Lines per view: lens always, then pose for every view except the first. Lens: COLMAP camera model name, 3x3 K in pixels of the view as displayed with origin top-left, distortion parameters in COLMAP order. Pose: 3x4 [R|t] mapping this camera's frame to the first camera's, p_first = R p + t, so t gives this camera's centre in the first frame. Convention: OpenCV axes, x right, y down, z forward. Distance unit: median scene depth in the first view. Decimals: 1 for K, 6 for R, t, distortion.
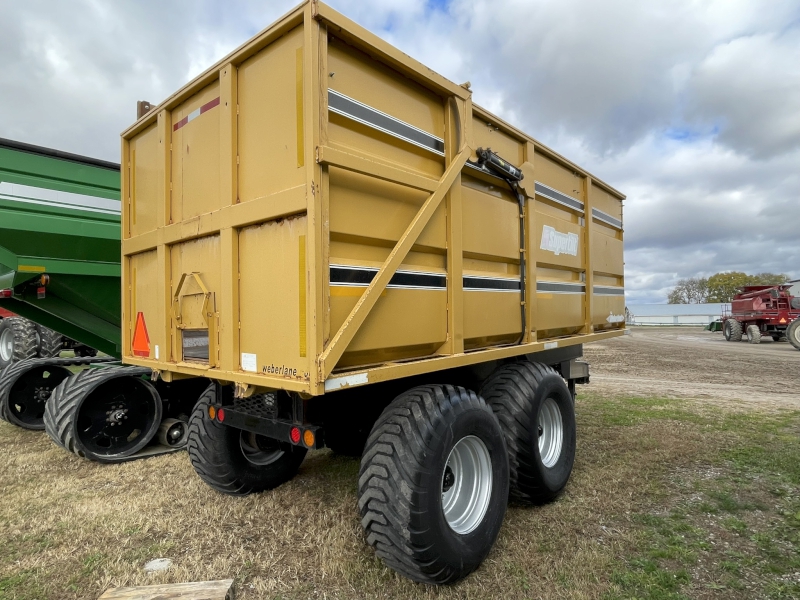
lens RADIAL K [[463.9, 0, 400.0], [0, 463.9, 300.0], [0, 0, 1]] dist [0.001754, 0.000379]
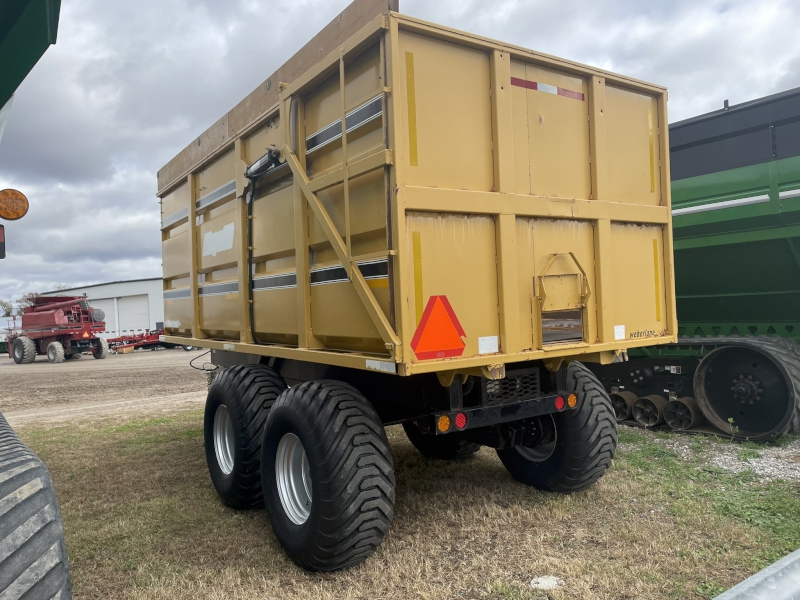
lens RADIAL K [[609.0, 0, 400.0], [0, 609.0, 300.0], [0, 0, 1]] dist [0.000577, 0.000225]
pose [[0.263013, 0.013233, 0.964702, -0.751311], [0.013809, 0.999752, -0.017479, 0.025469], [-0.964694, 0.017919, 0.262765, 0.418223]]
